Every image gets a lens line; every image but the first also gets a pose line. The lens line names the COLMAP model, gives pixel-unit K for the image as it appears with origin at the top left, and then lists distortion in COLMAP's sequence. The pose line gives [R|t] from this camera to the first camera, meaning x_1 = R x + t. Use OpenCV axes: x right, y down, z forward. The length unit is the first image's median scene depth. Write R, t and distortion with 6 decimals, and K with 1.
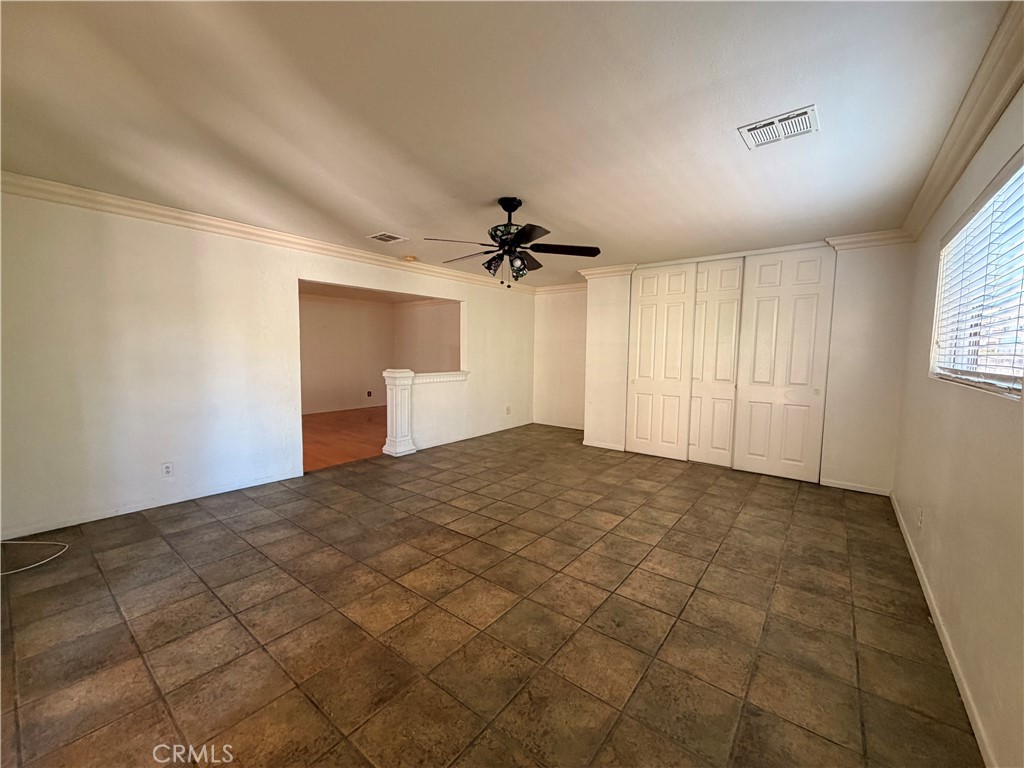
lens RADIAL K [[411.2, 0, 512.0], [0, 411.2, 384.0], [0, 0, 1]] dist [-0.001205, -0.000099]
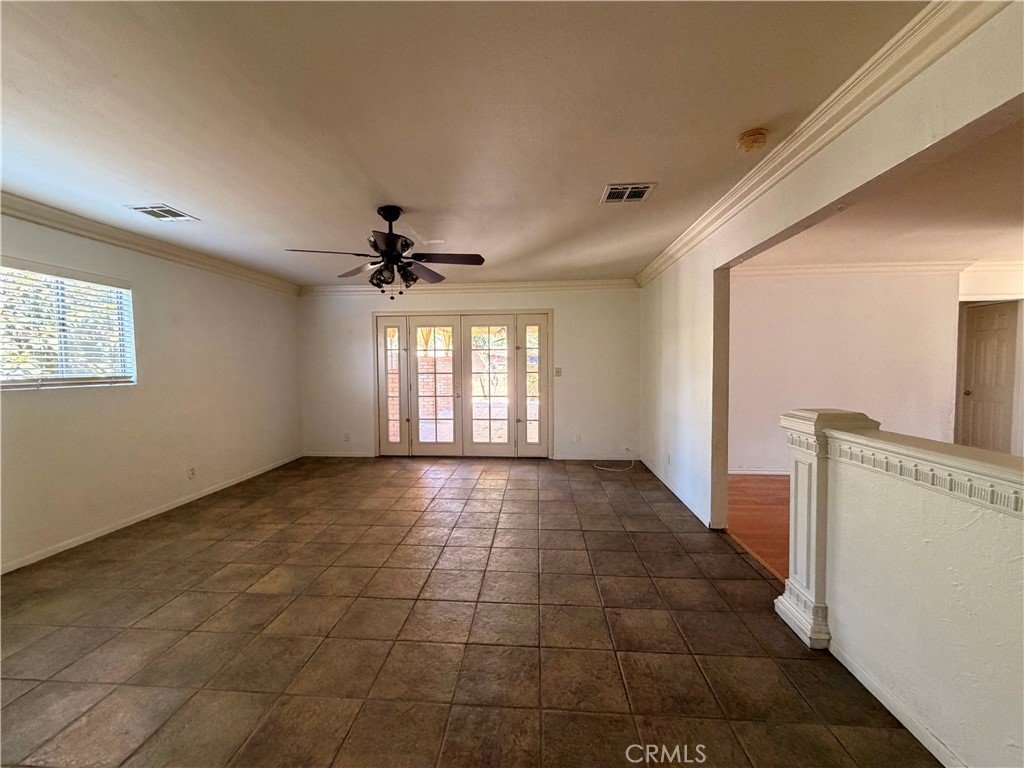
lens RADIAL K [[404.3, 0, 512.0], [0, 404.3, 384.0], [0, 0, 1]] dist [-0.000325, -0.000127]
pose [[-0.824673, 0.026454, -0.564991, 0.260317], [-0.043607, 0.992959, 0.110142, -0.134465], [0.563926, 0.115469, -0.817713, 1.687079]]
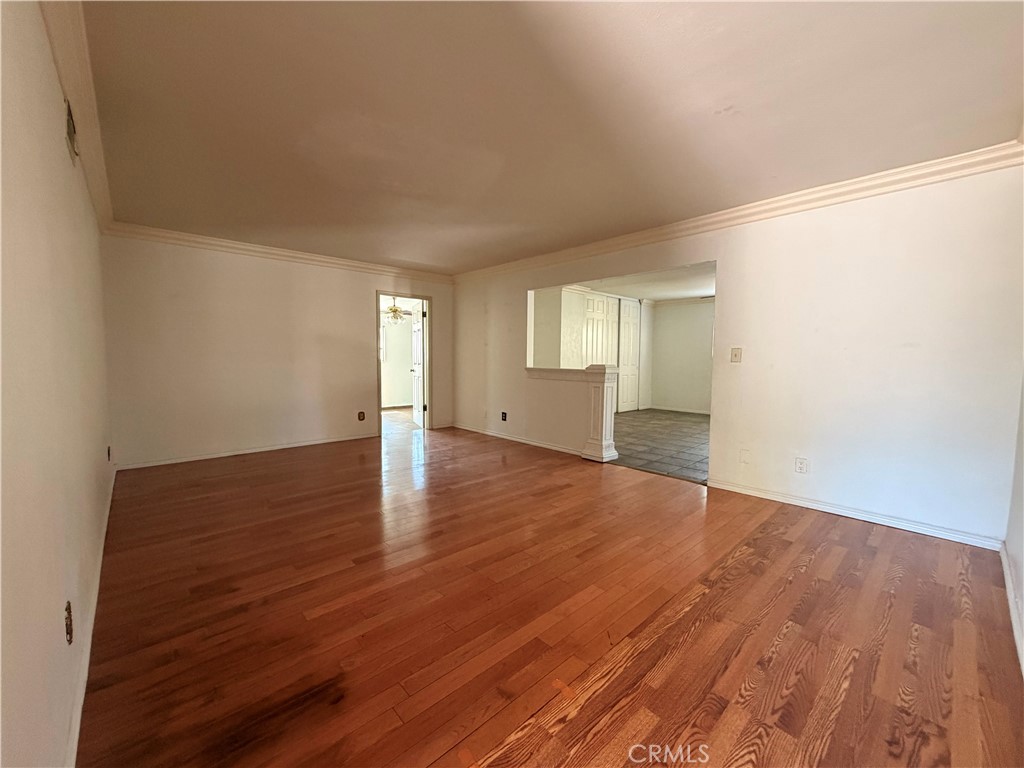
lens RADIAL K [[411.2, 0, 512.0], [0, 411.2, 384.0], [0, 0, 1]] dist [-0.001205, -0.000099]
pose [[0.131885, -0.072702, 0.988595, -1.768258], [0.071412, 0.995412, 0.063677, -0.096609], [-0.988689, 0.062199, 0.136472, 1.596039]]
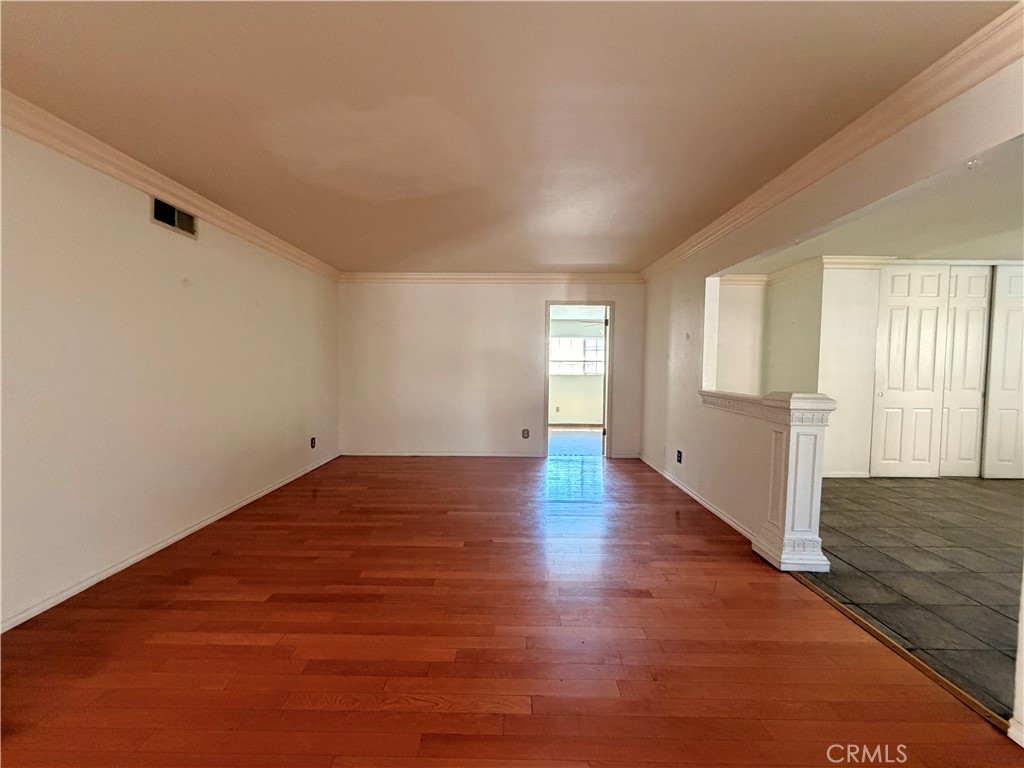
lens RADIAL K [[411.2, 0, 512.0], [0, 411.2, 384.0], [0, 0, 1]] dist [-0.001205, -0.000099]
pose [[0.777807, -0.031884, 0.627694, -1.264217], [0.047757, 0.998823, -0.008442, -0.086596], [-0.626686, 0.036543, 0.778415, 1.229850]]
